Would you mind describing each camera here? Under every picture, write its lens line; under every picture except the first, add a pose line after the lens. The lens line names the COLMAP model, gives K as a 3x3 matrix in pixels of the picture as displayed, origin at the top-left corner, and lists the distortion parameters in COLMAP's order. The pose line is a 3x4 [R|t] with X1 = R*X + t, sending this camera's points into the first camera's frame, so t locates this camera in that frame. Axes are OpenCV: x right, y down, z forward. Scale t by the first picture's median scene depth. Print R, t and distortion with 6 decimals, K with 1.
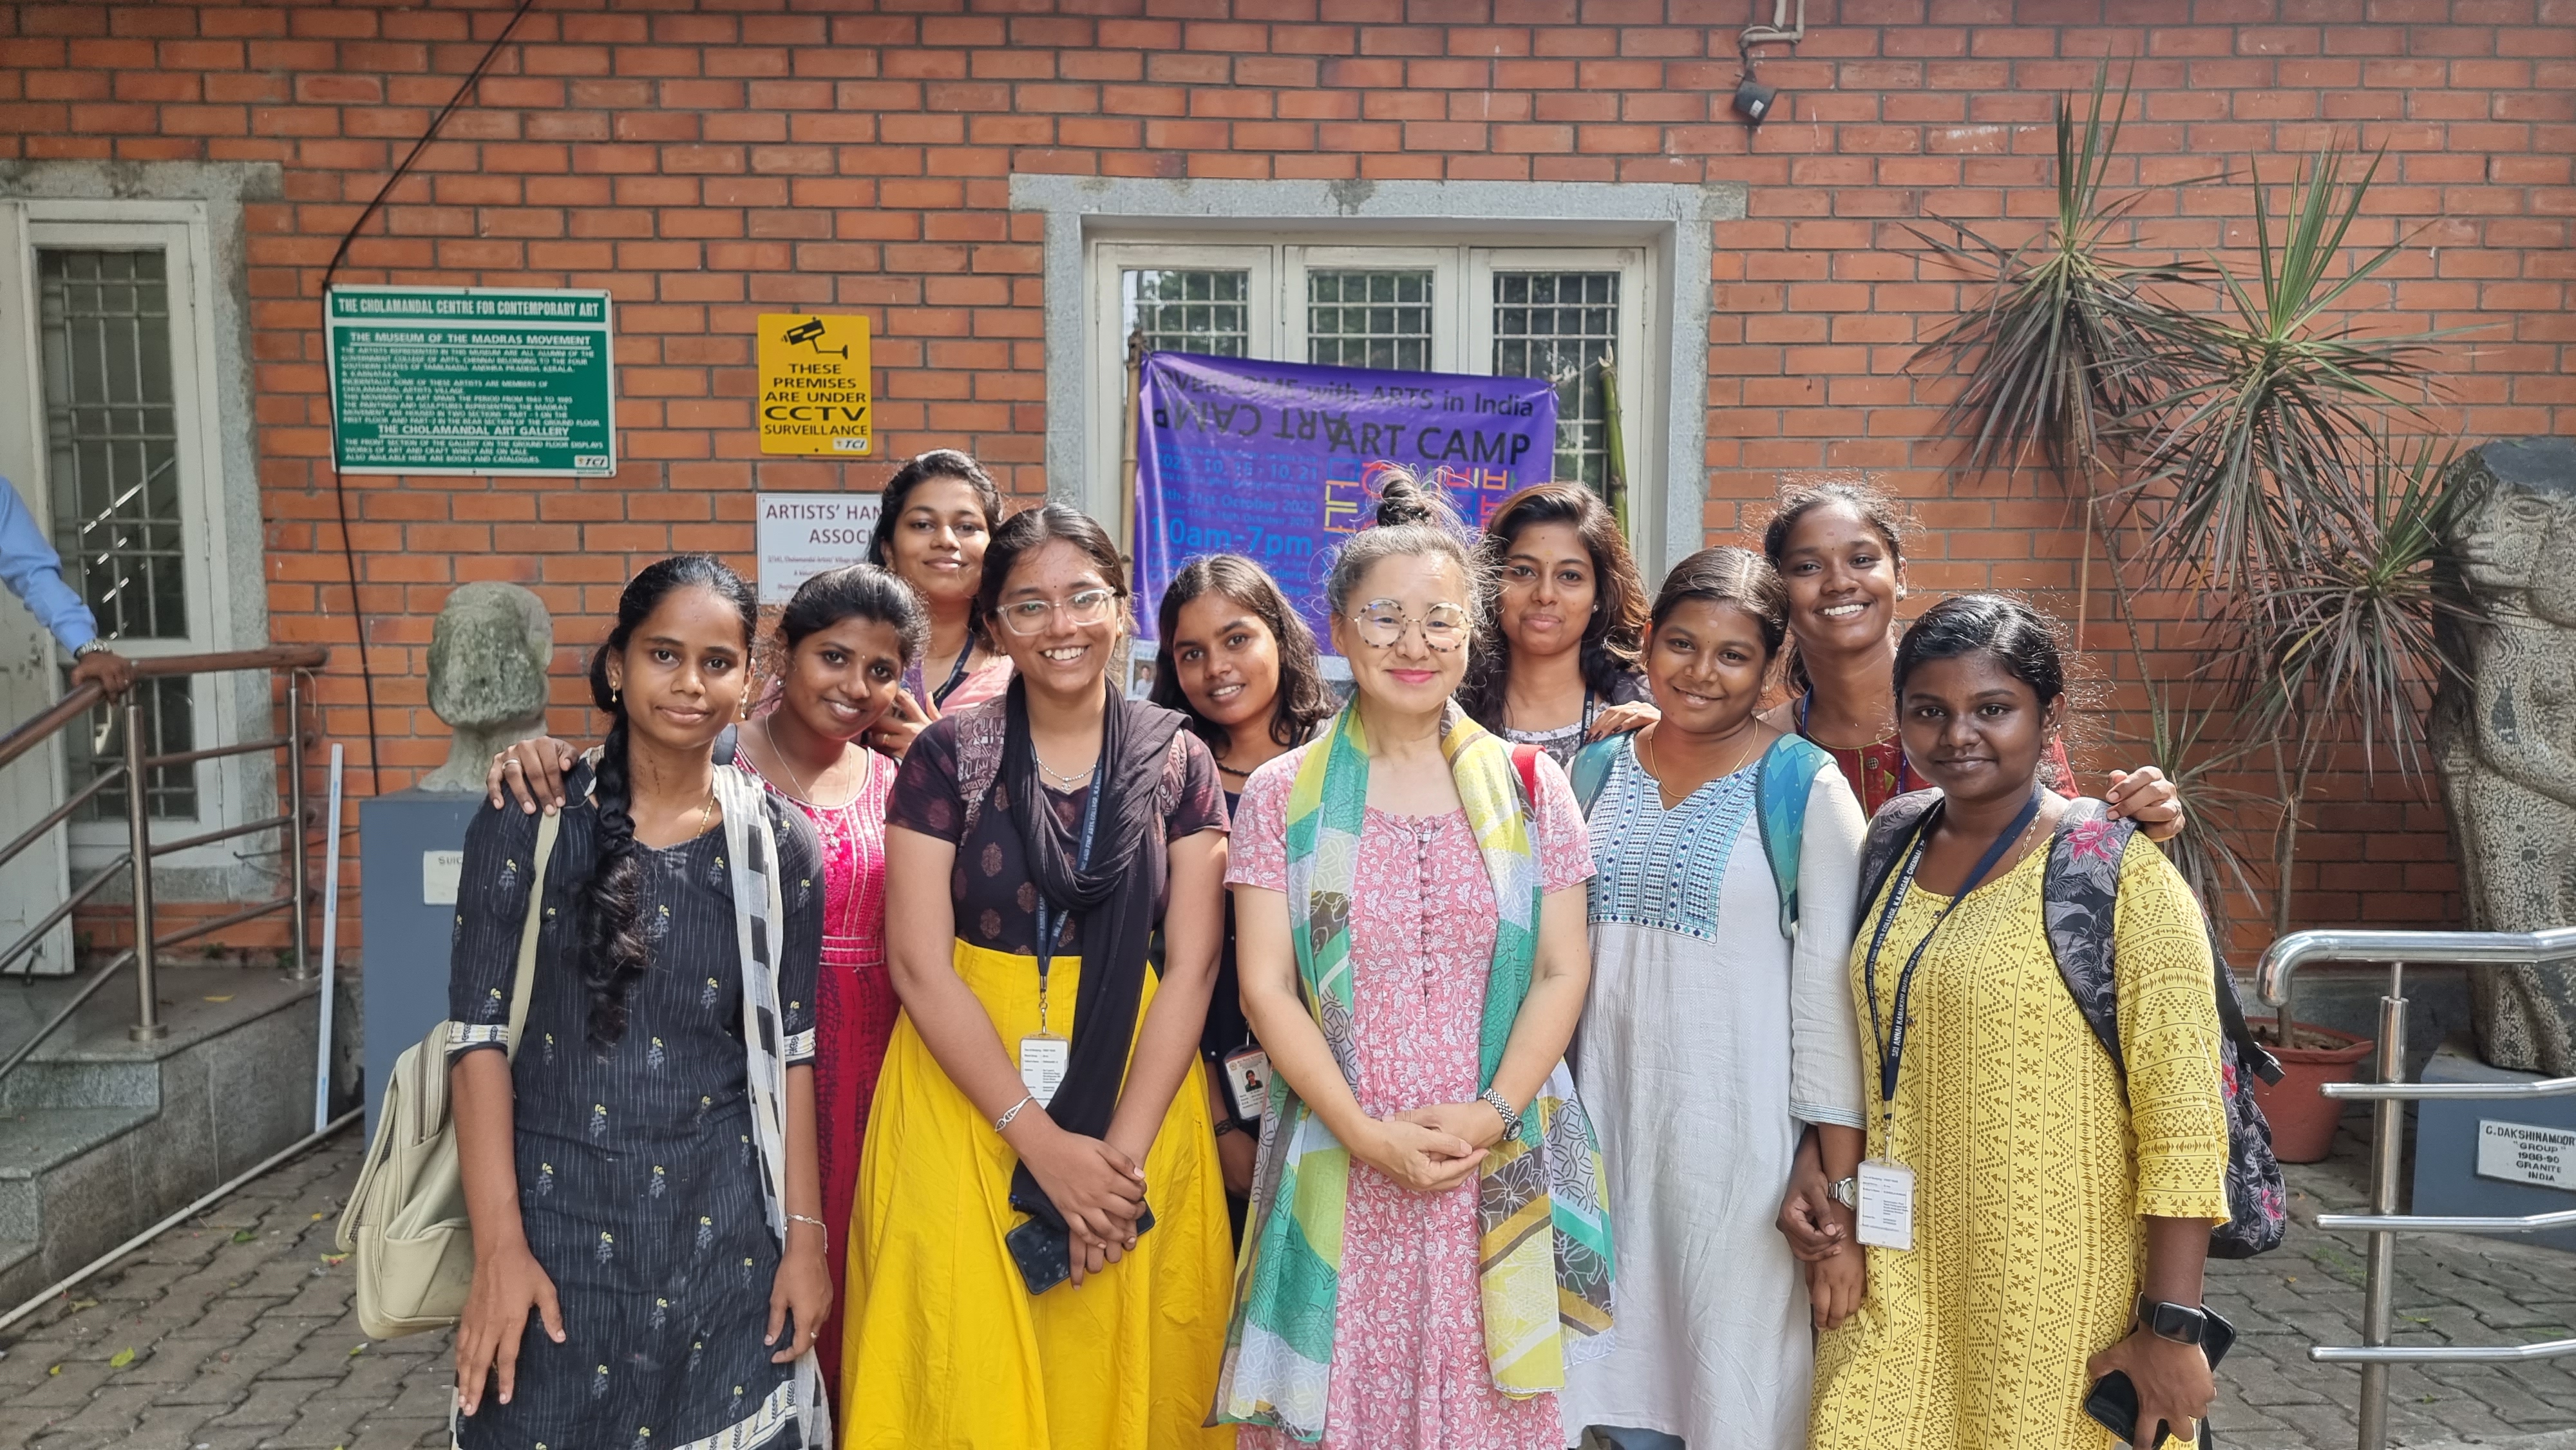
lens RADIAL K [[1811.9, 0, 1288.0], [0, 1811.9, 725.0], [0, 0, 1]] dist [0.053876, -0.002153]
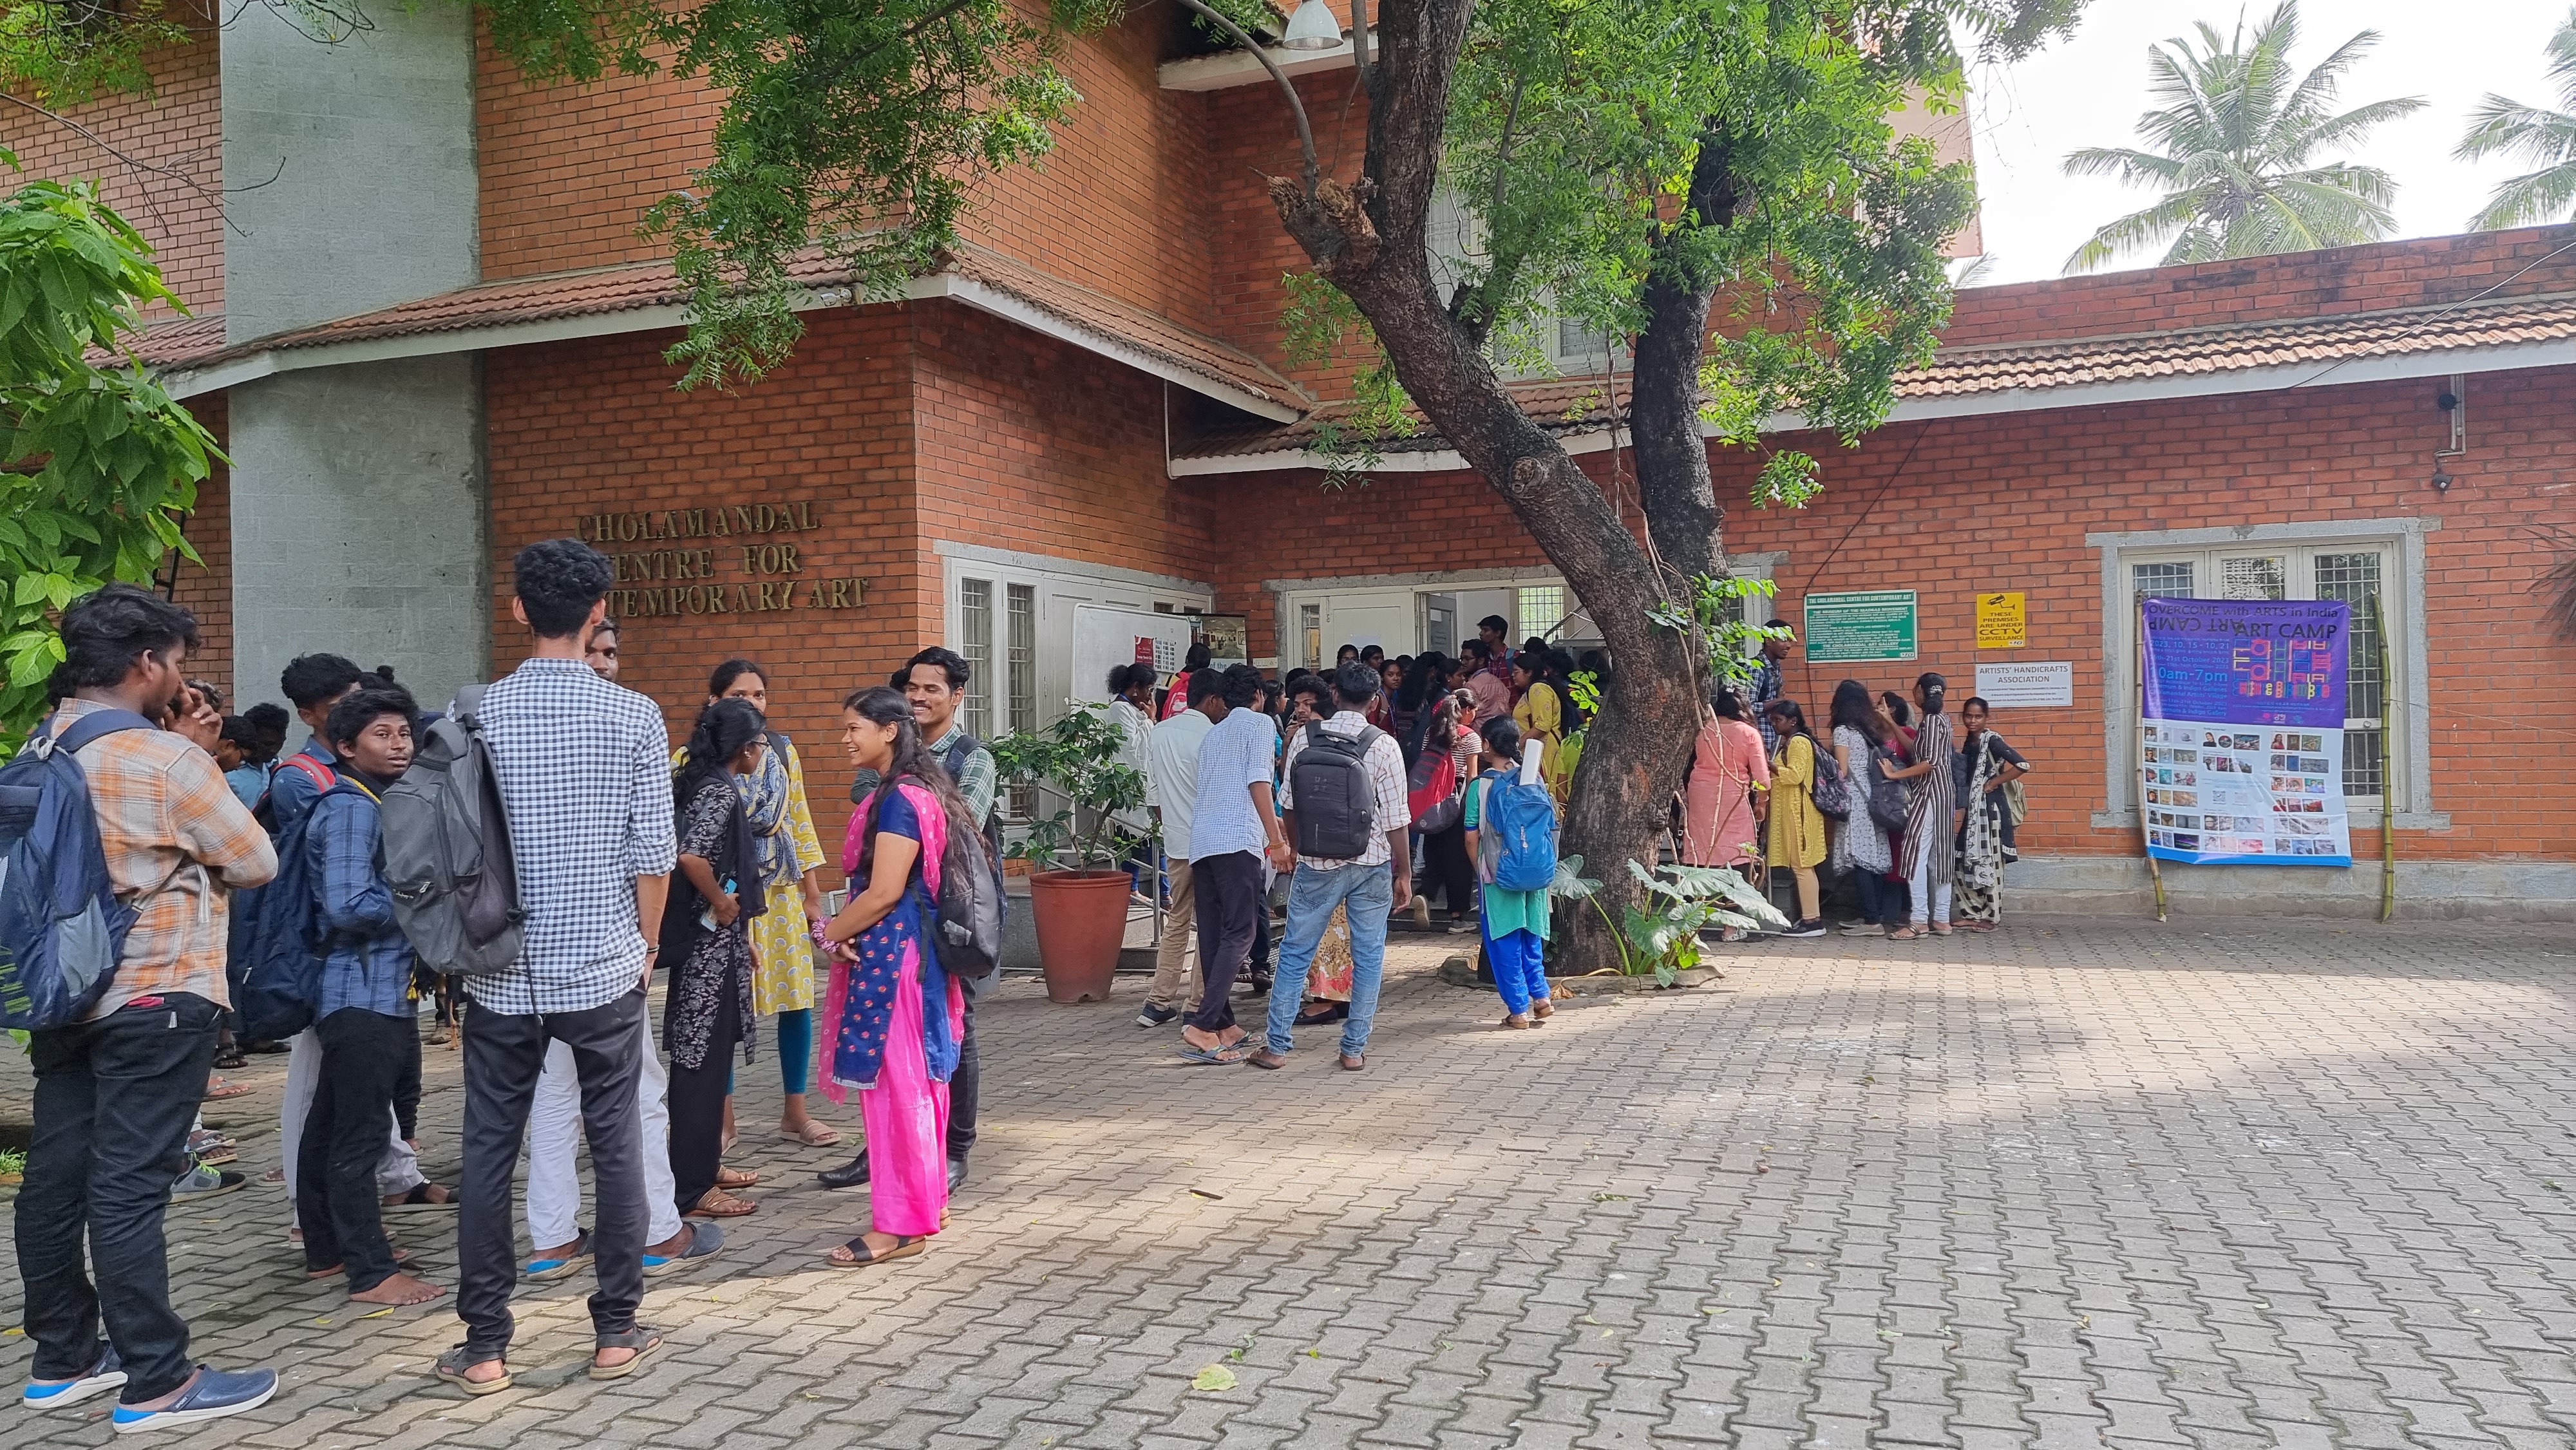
lens RADIAL K [[1811.9, 0, 1288.0], [0, 1811.9, 725.0], [0, 0, 1]] dist [0.053876, -0.002153]
pose [[0.912586, -0.023622, -0.408201, -0.131703], [-0.016626, 0.995360, -0.094771, 0.215560], [0.408546, 0.093274, 0.907959, -1.702991]]
